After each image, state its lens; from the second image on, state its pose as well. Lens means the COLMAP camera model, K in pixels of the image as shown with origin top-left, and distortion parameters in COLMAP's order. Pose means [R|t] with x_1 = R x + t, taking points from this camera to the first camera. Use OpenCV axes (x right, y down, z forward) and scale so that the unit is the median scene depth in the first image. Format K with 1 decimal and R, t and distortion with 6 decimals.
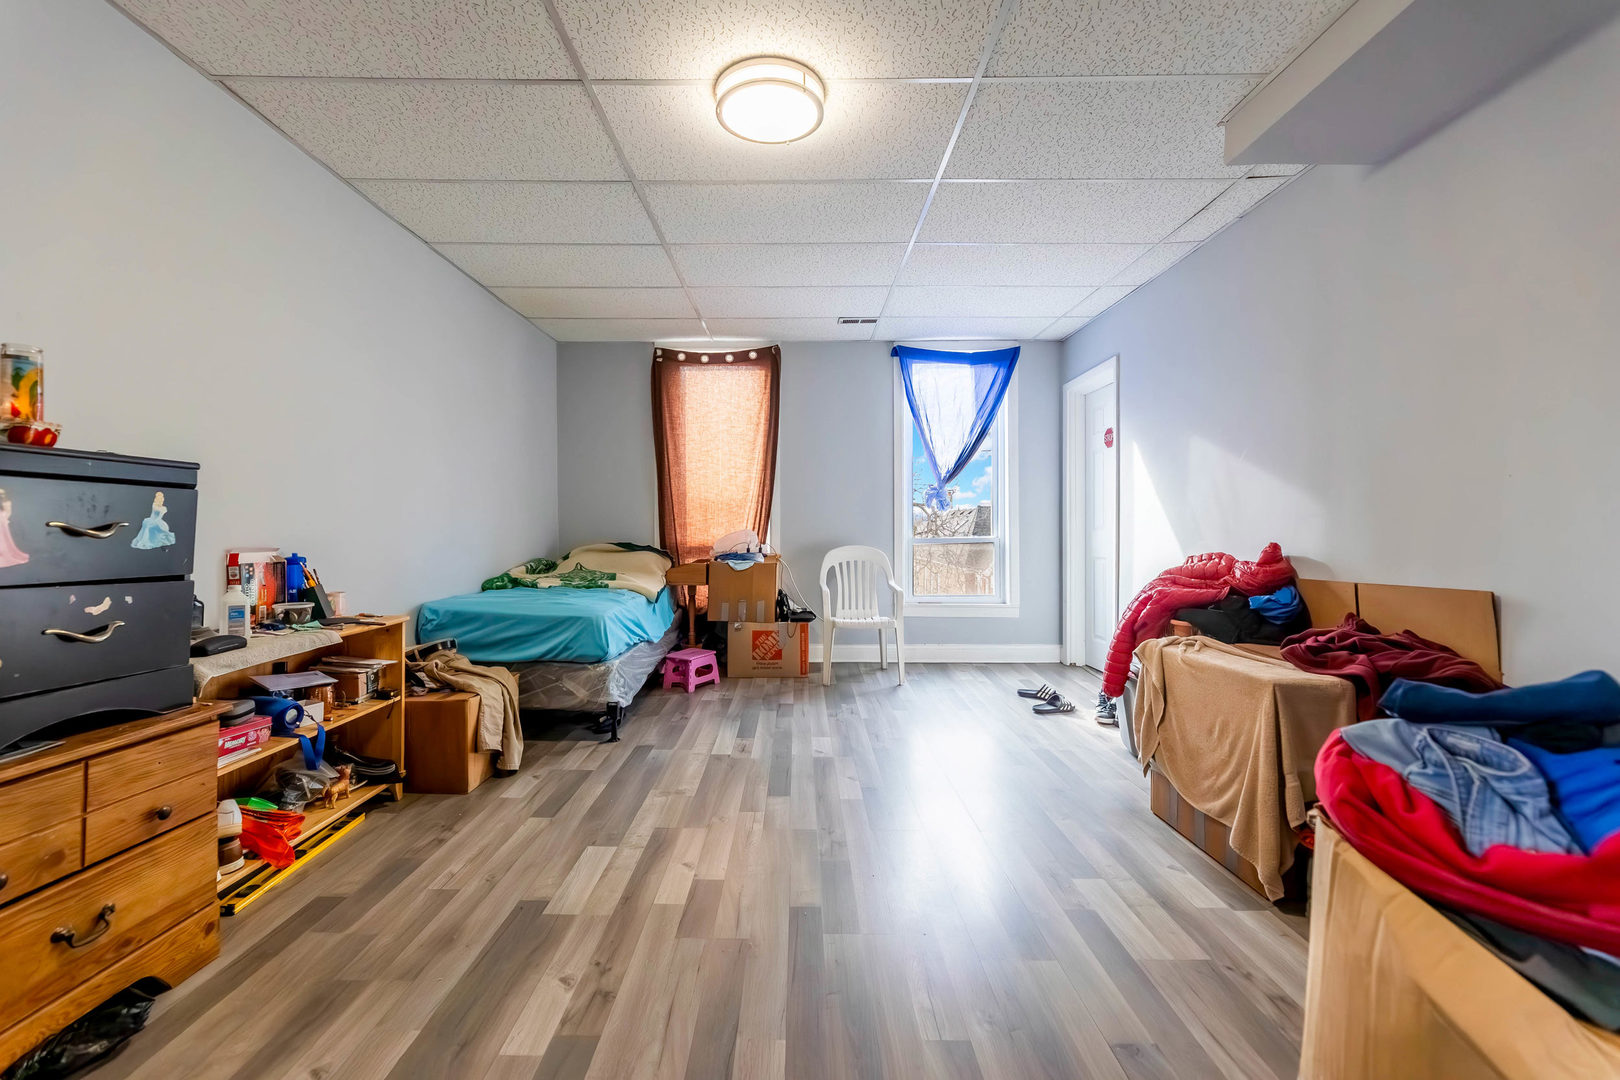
lens RADIAL K [[650.3, 0, 797.1], [0, 650.3, 541.0], [0, 0, 1]] dist [-0.001420, -0.000288]
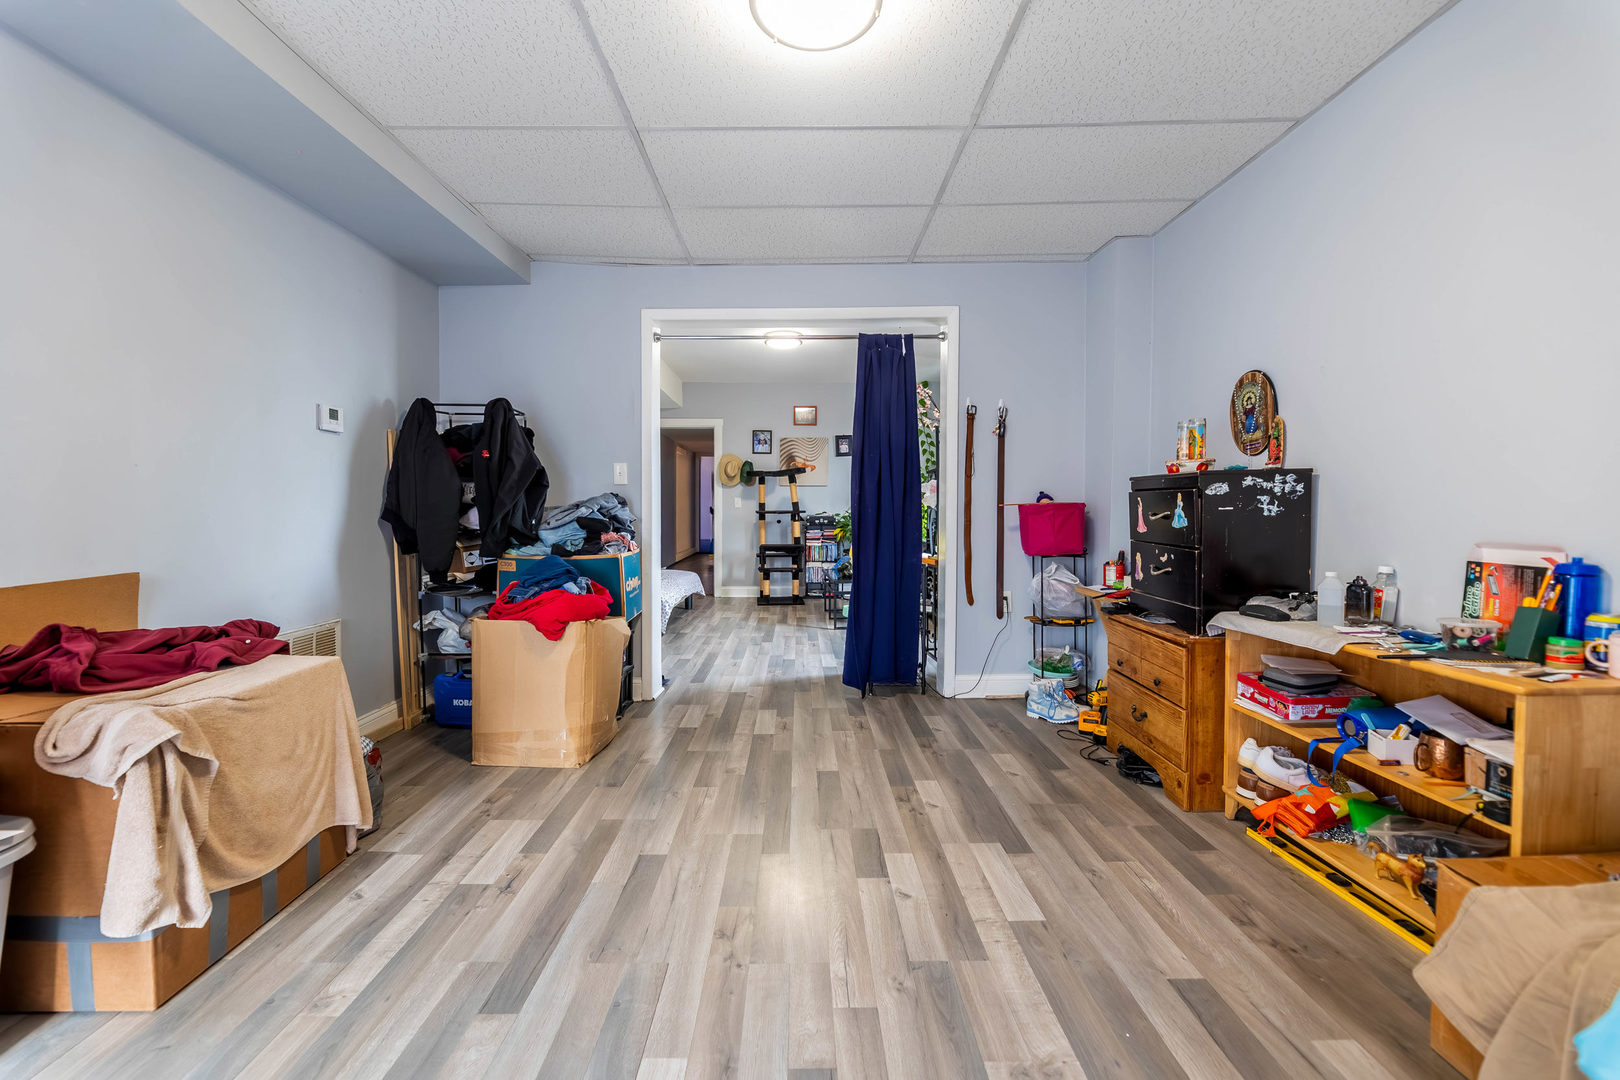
lens RADIAL K [[650.3, 0, 797.1], [0, 650.3, 541.0], [0, 0, 1]] dist [-0.001420, -0.000288]
pose [[-0.999997, -0.002301, -0.001153, -0.022207], [-0.002369, 0.997992, 0.063291, -0.045207], [0.001005, 0.063294, -0.997994, 2.106075]]
